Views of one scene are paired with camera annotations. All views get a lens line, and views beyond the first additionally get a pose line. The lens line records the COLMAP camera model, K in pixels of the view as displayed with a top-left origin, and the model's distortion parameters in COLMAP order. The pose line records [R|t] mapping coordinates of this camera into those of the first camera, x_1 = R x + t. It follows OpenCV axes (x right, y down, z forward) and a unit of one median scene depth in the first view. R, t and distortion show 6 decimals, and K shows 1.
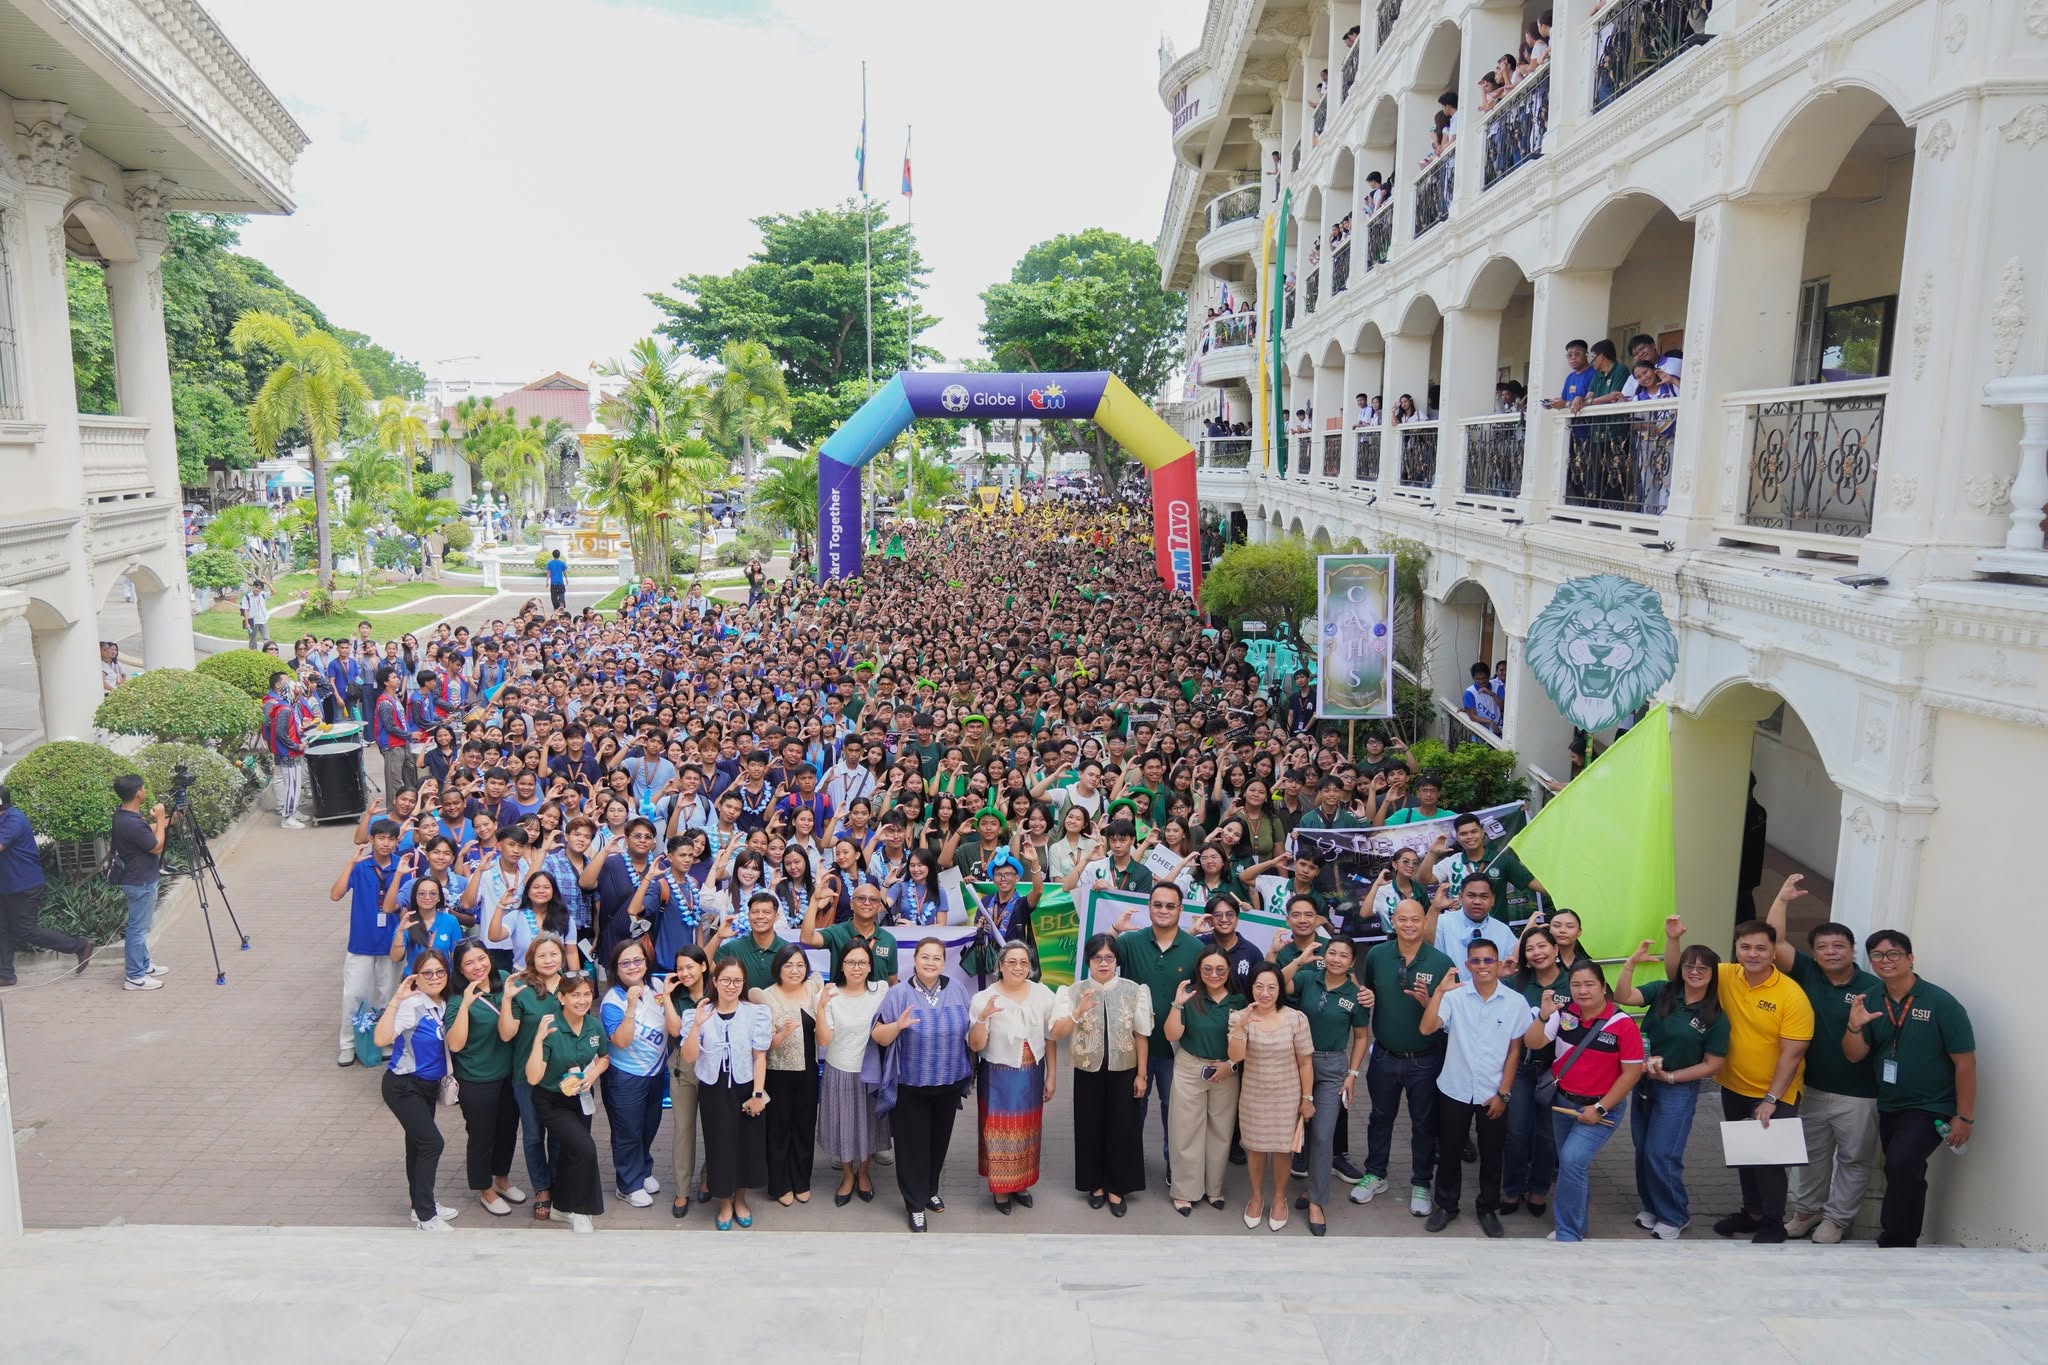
lens RADIAL K [[1479.4, 0, 964.9], [0, 1479.4, 726.2], [0, 0, 1]] dist [-0.001853, 0.000275]
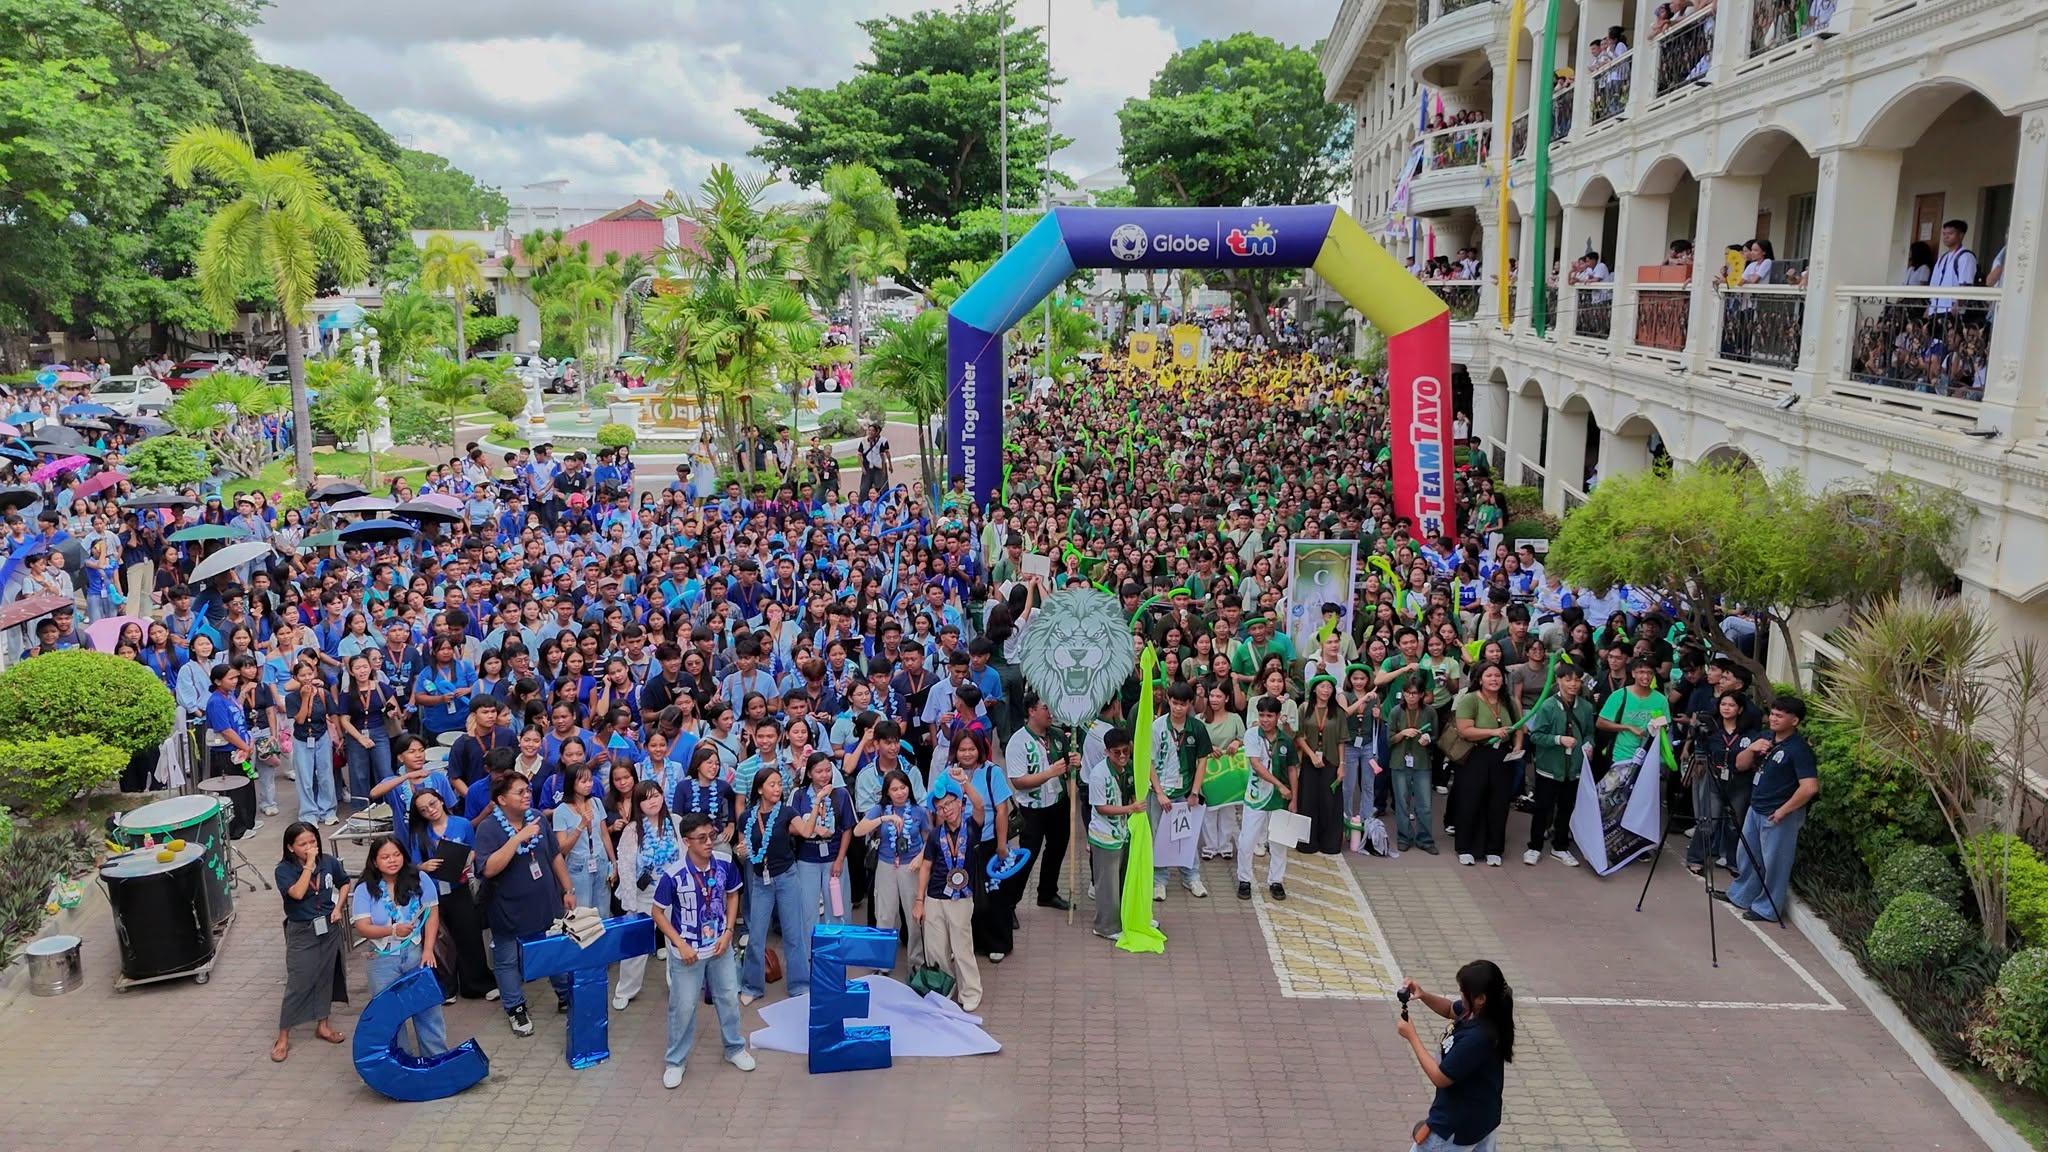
lens RADIAL K [[1523.1, 0, 1024.0], [0, 1523.1, 576.0], [0, 0, 1]] dist [0.081944, -0.085795]
pose [[0.999381, 0.002610, -0.035087, -0.015023], [-0.002286, 0.999955, 0.009258, -0.027395], [0.035109, -0.009172, 0.999341, 0.101463]]
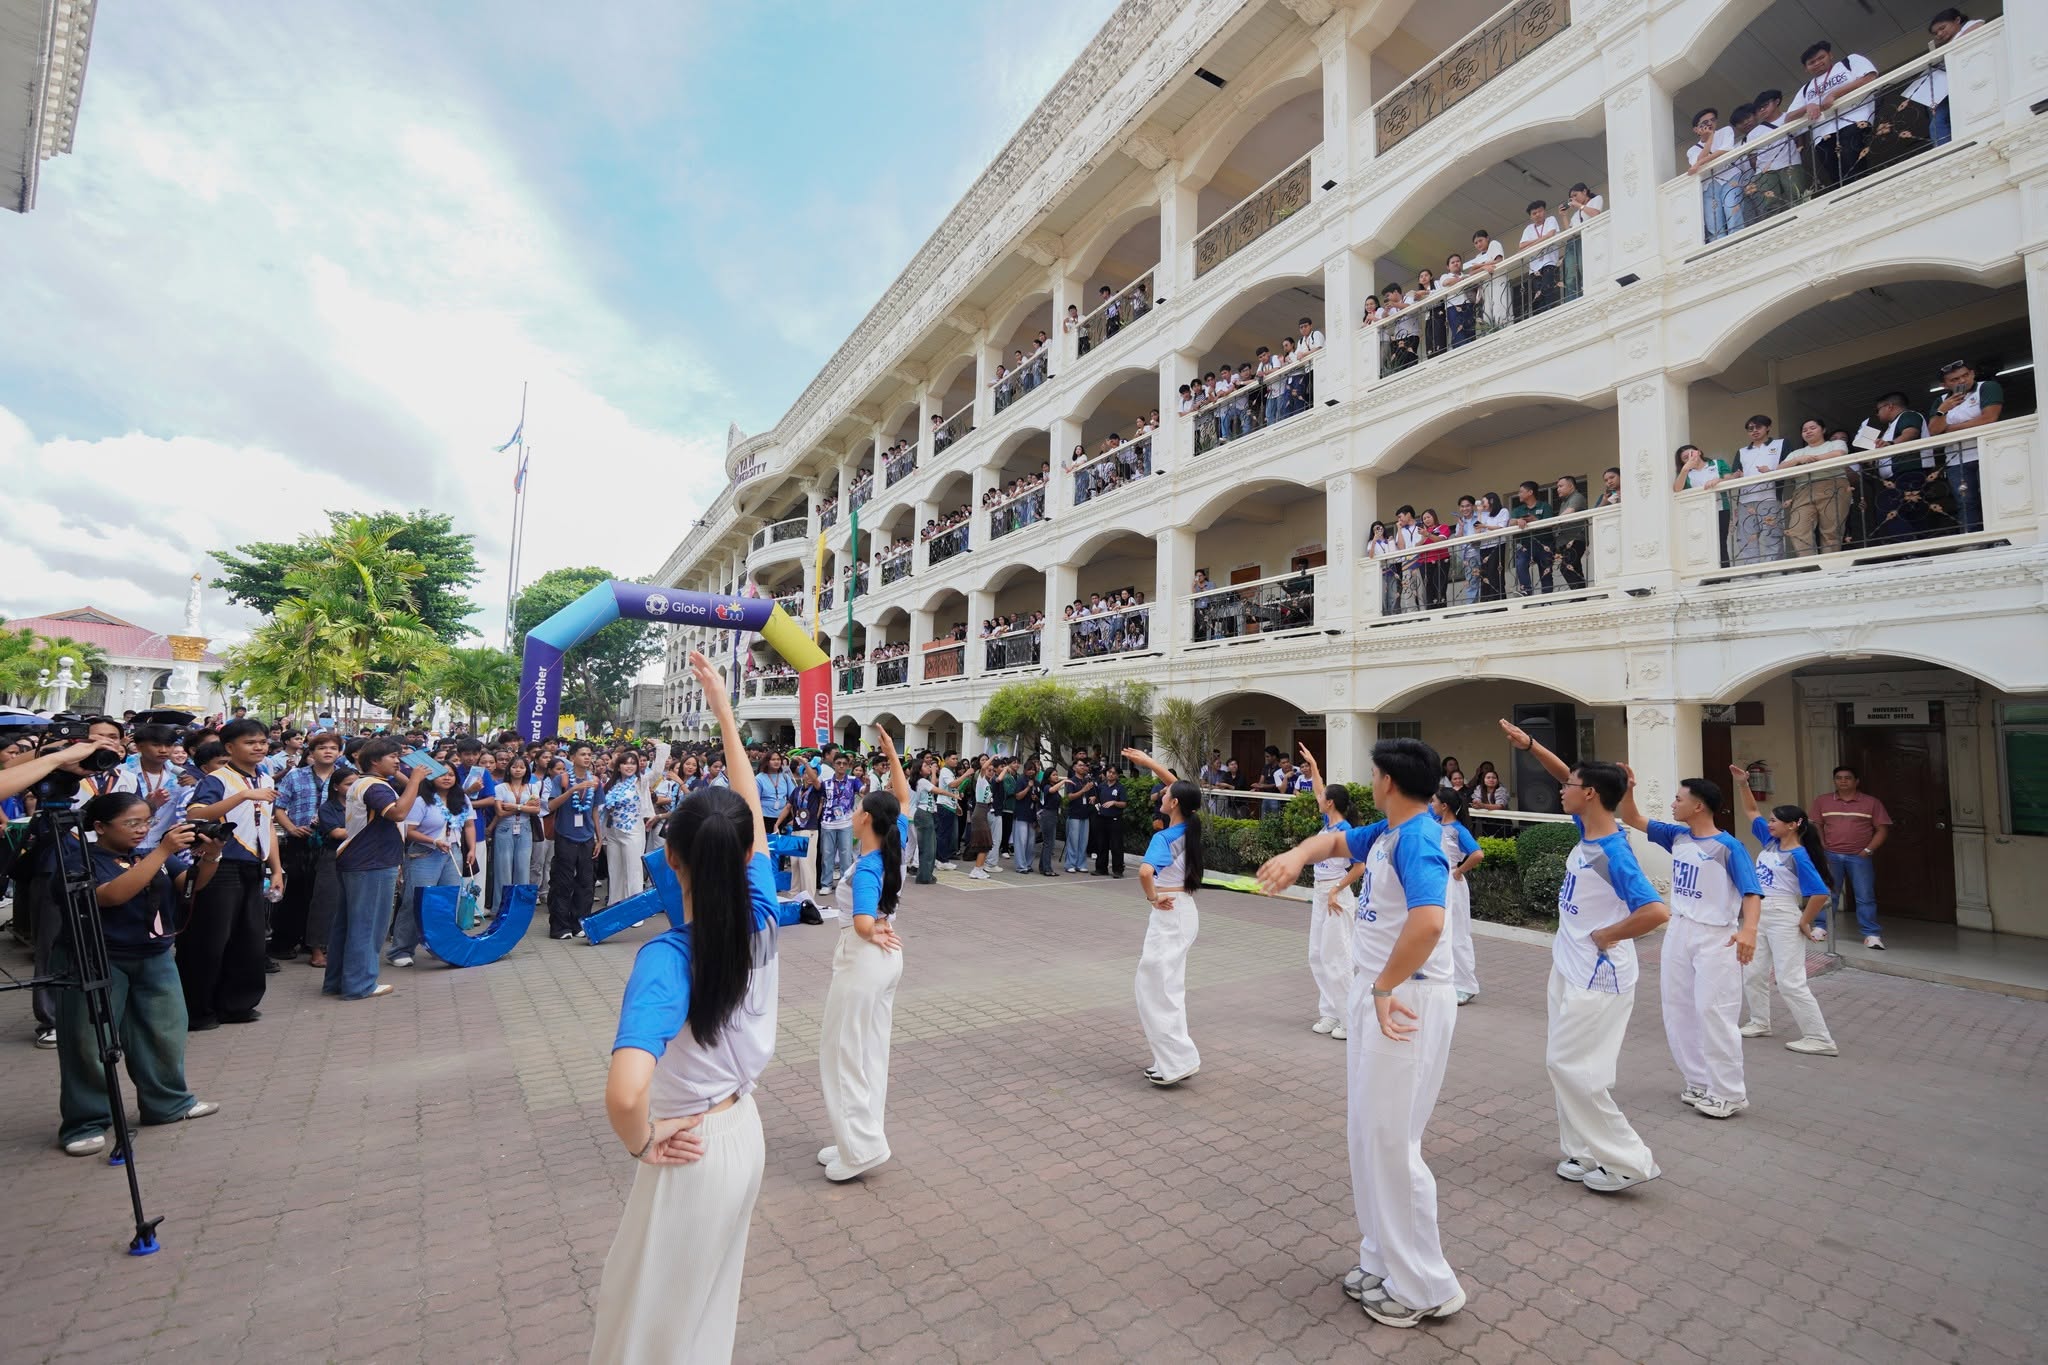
lens RADIAL K [[861.6, 0, 1024.0], [0, 861.6, 682.5], [0, 0, 1]] dist [-0.022536, 0.008147]
pose [[0.807785, 0.070244, 0.585277, -0.084190], [0.080225, 0.970536, -0.227207, 0.017966], [-0.583993, 0.230489, 0.778349, 0.118103]]
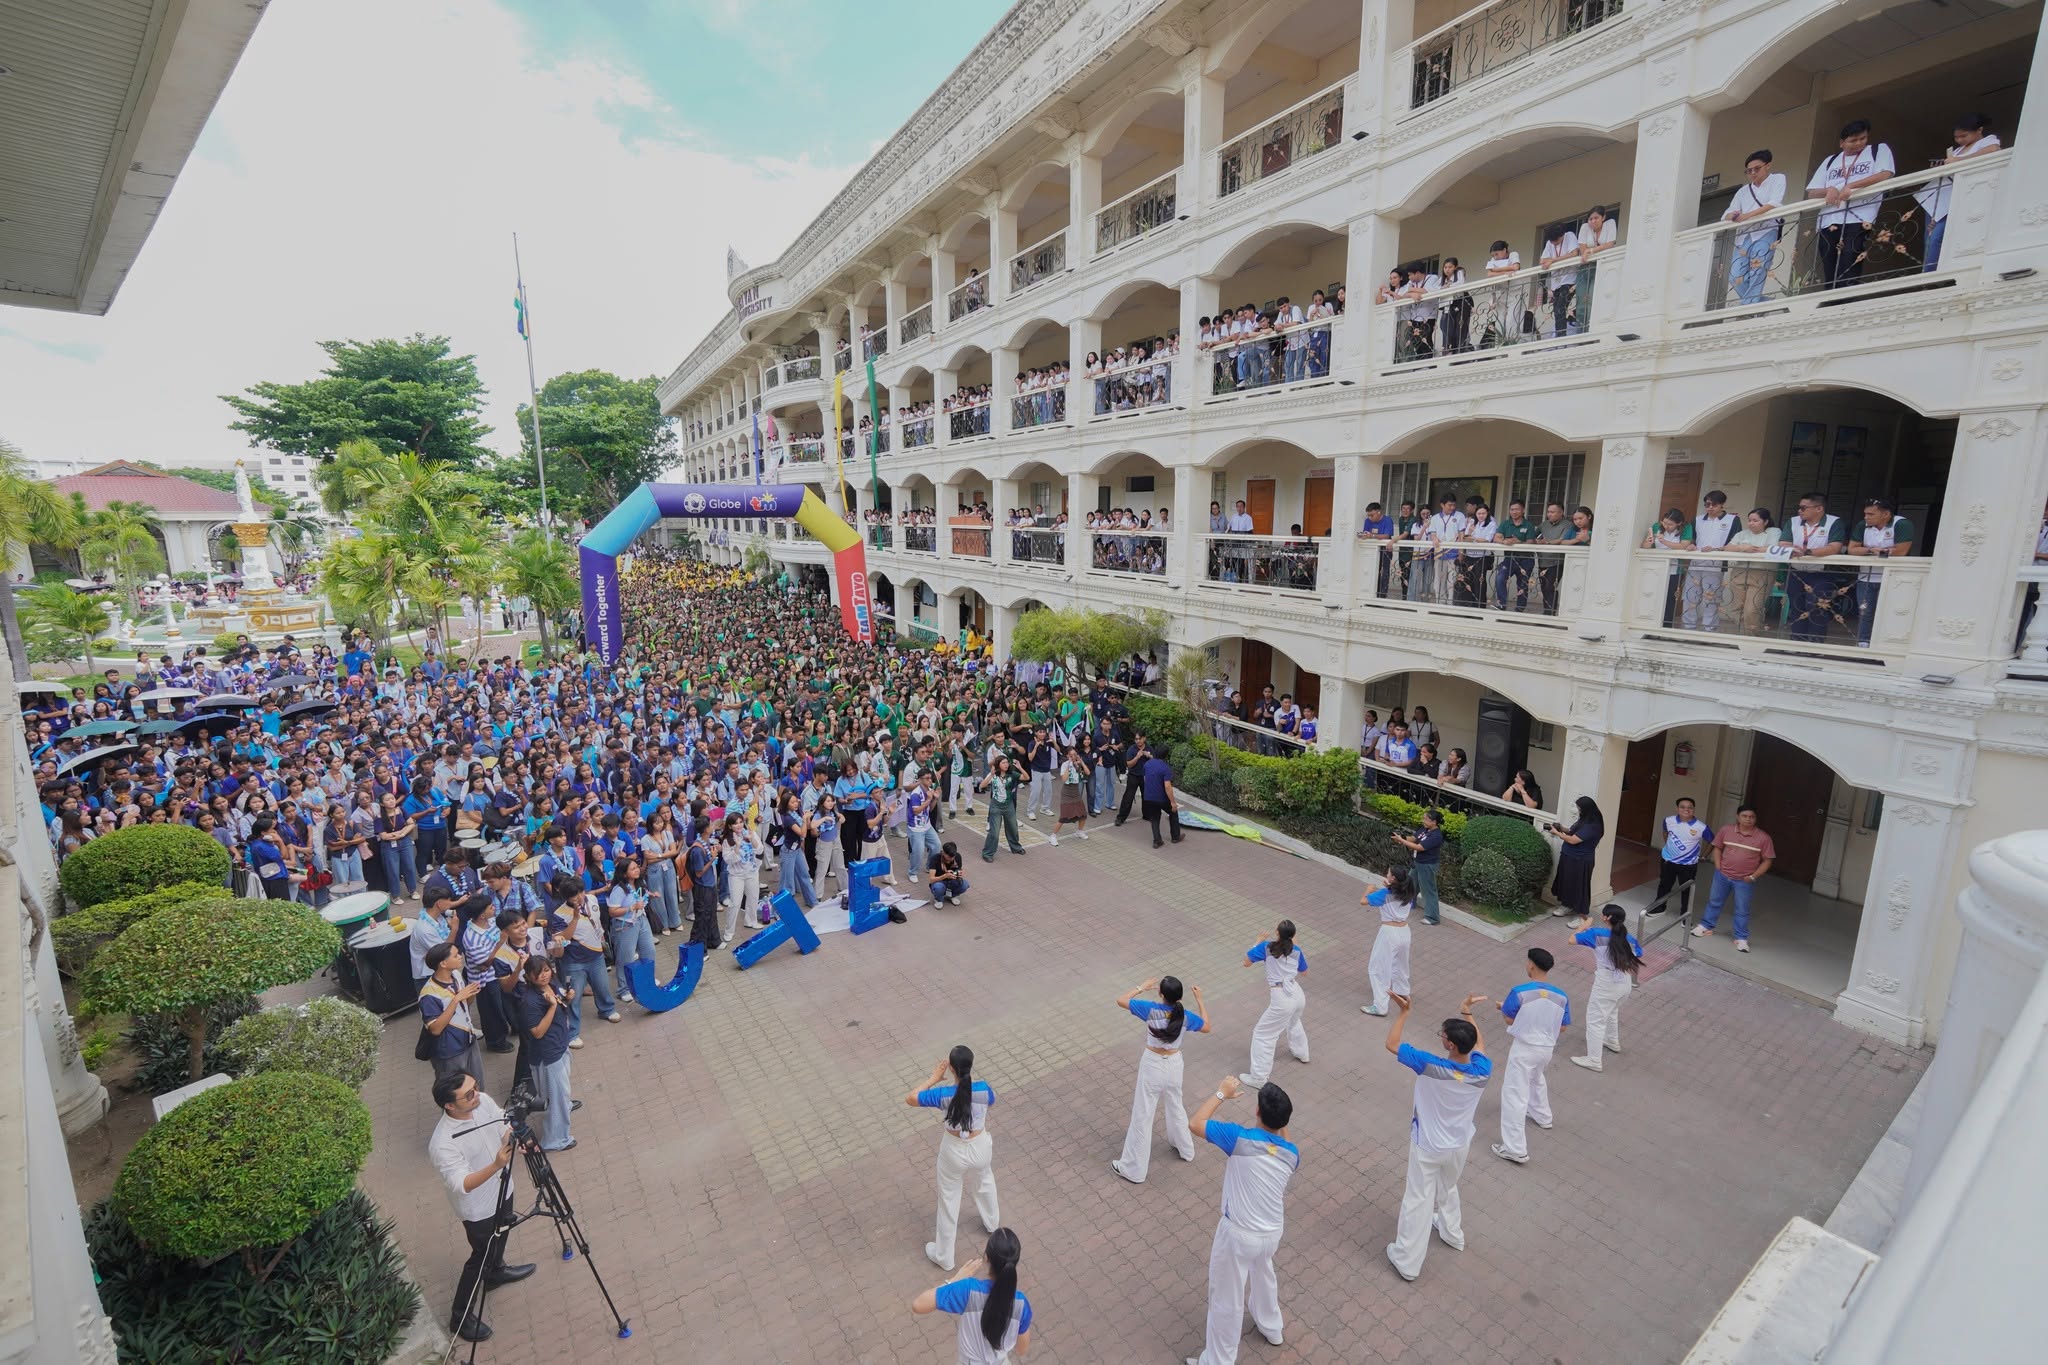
lens RADIAL K [[861.6, 0, 1024.0], [0, 861.6, 682.5], [0, 0, 1]] dist [-0.022536, 0.008147]
pose [[0.821340, -0.115077, 0.558711, -0.100068], [0.107358, 0.993122, 0.046730, -0.030602], [-0.560245, 0.021601, 0.828045, 0.091710]]
